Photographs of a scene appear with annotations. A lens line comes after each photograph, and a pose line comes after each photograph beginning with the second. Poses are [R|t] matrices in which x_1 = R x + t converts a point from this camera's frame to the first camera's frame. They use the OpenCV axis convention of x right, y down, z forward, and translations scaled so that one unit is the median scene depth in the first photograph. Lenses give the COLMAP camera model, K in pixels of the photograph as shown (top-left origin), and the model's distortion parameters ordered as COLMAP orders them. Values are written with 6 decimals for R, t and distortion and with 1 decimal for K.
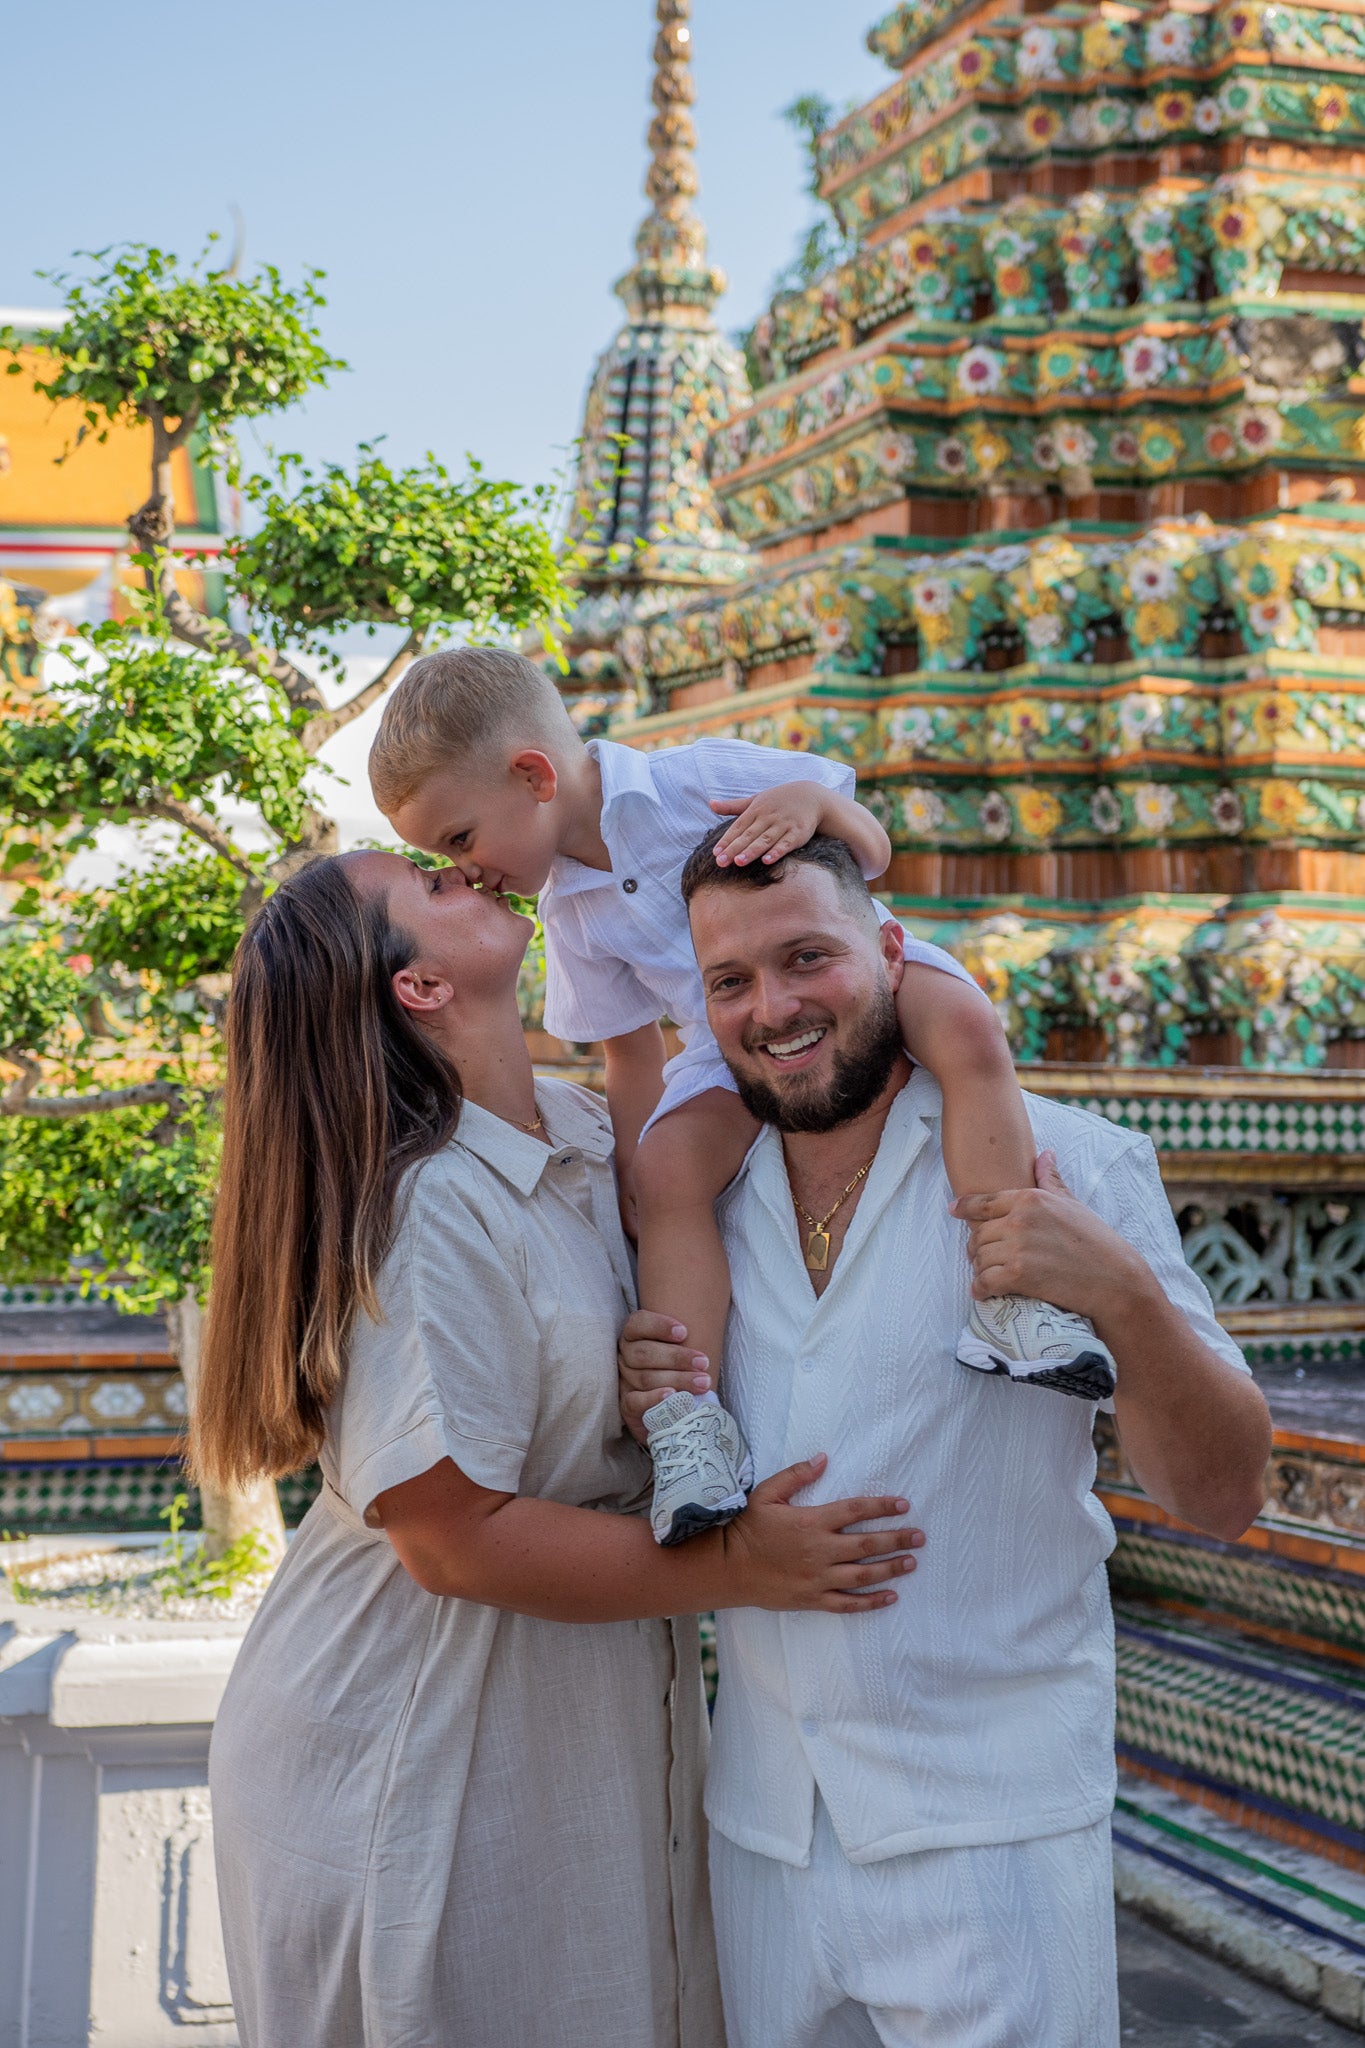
lens RADIAL K [[3096.2, 0, 671.0], [0, 3096.2, 1018.9], [0, 0, 1]] dist [0.089095, 0.140638]
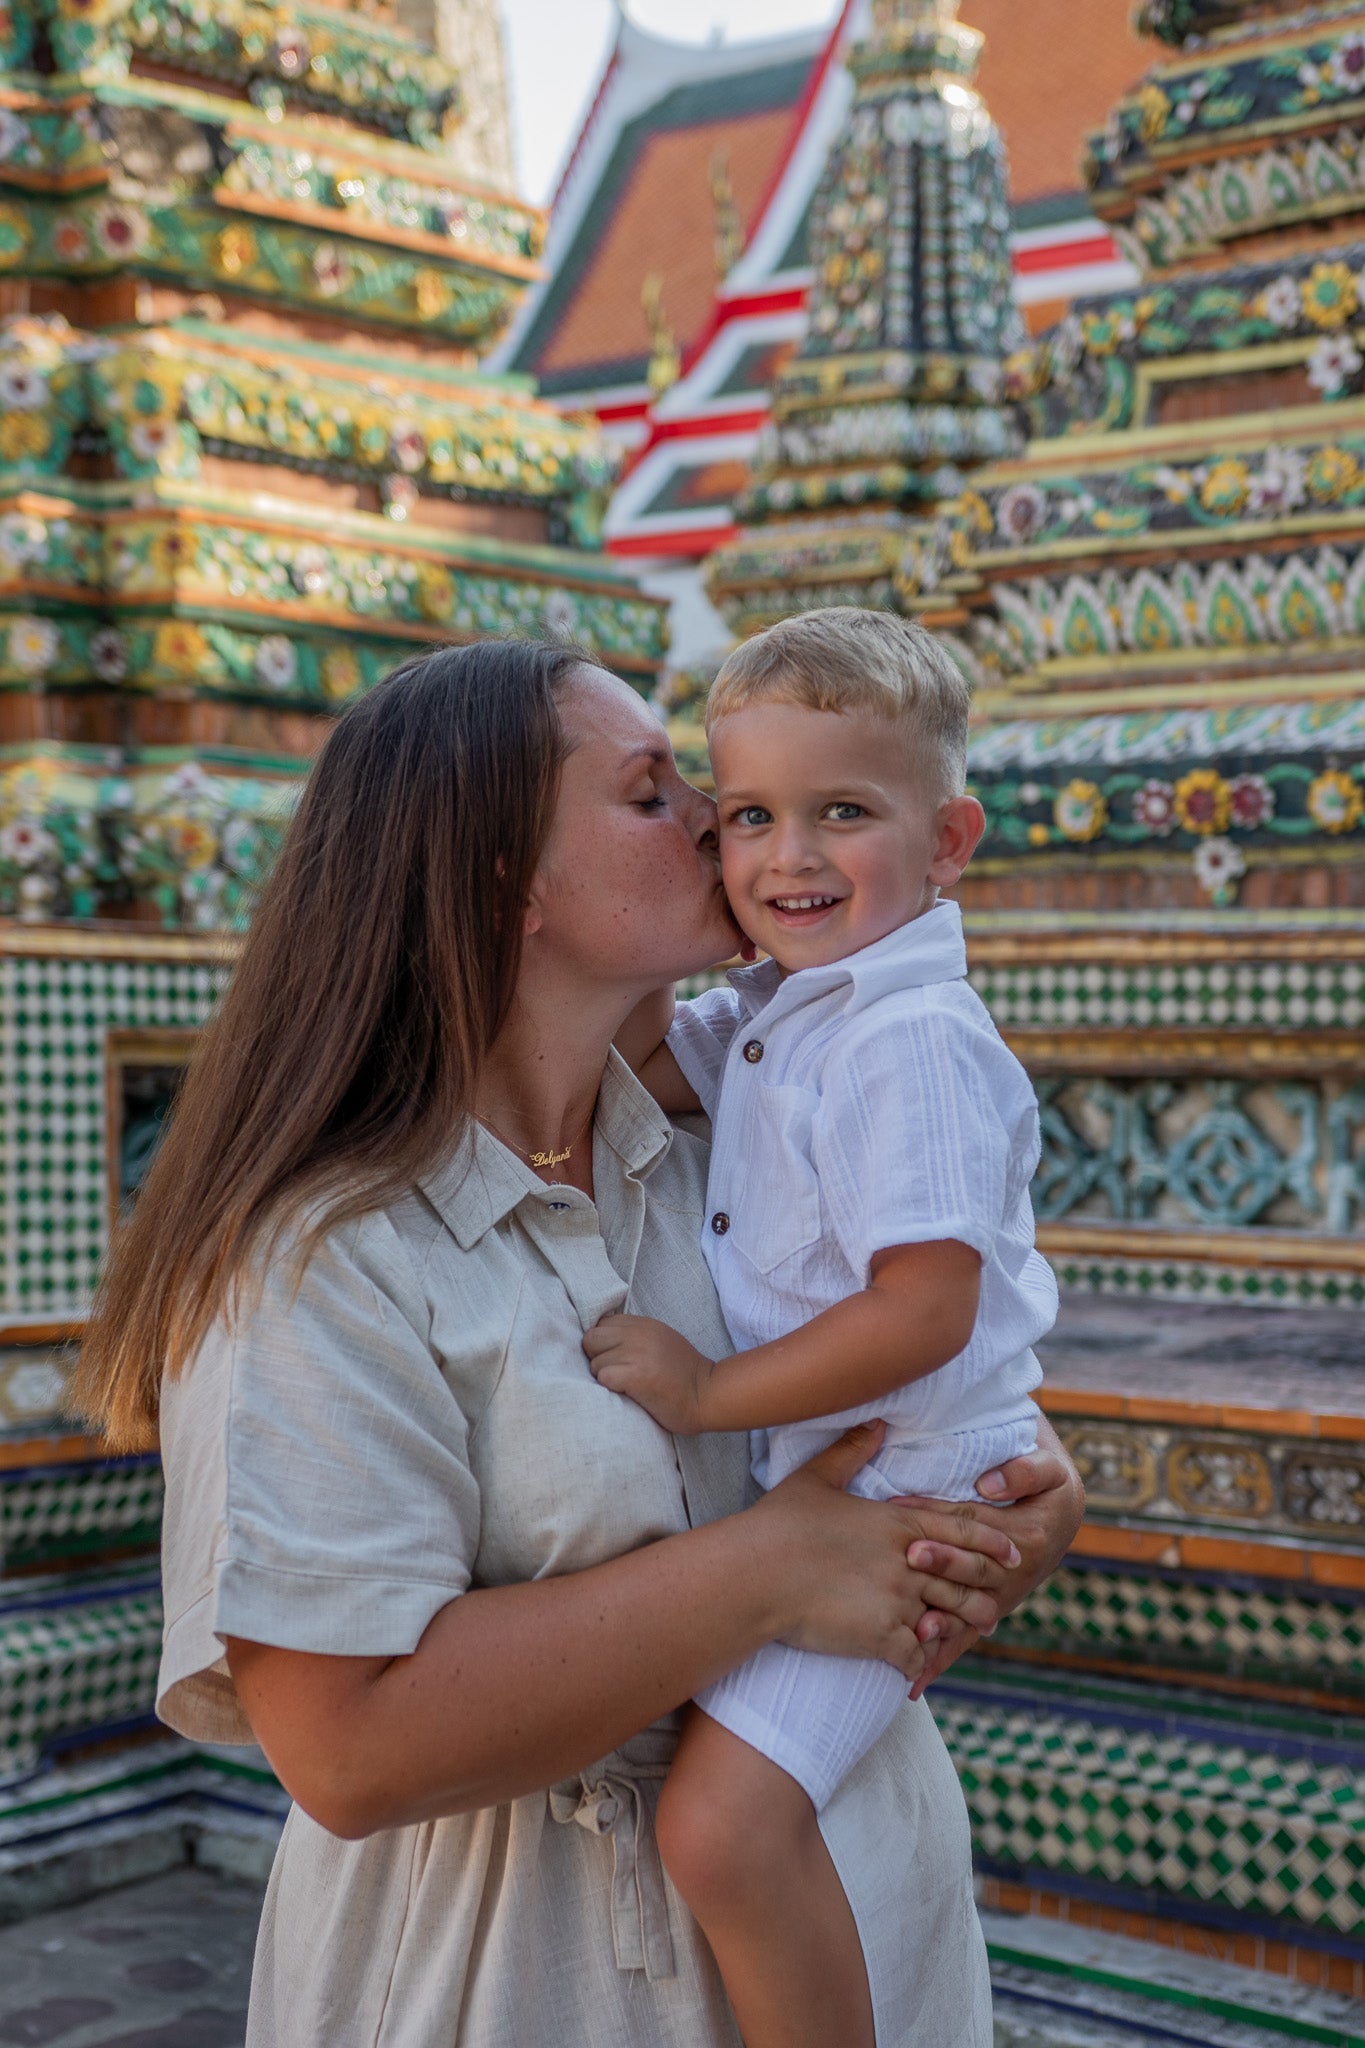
lens RADIAL K [[3096.2, 0, 671.0], [0, 3096.2, 1018.9], [0, 0, 1]] dist [0.089095, 0.140638]
pose [[0.873898, -0.008993, 0.486025, -0.112175], [-0.007735, 0.999445, 0.032402, 0.007725], [-0.486047, -0.032075, 0.873344, 0.128856]]
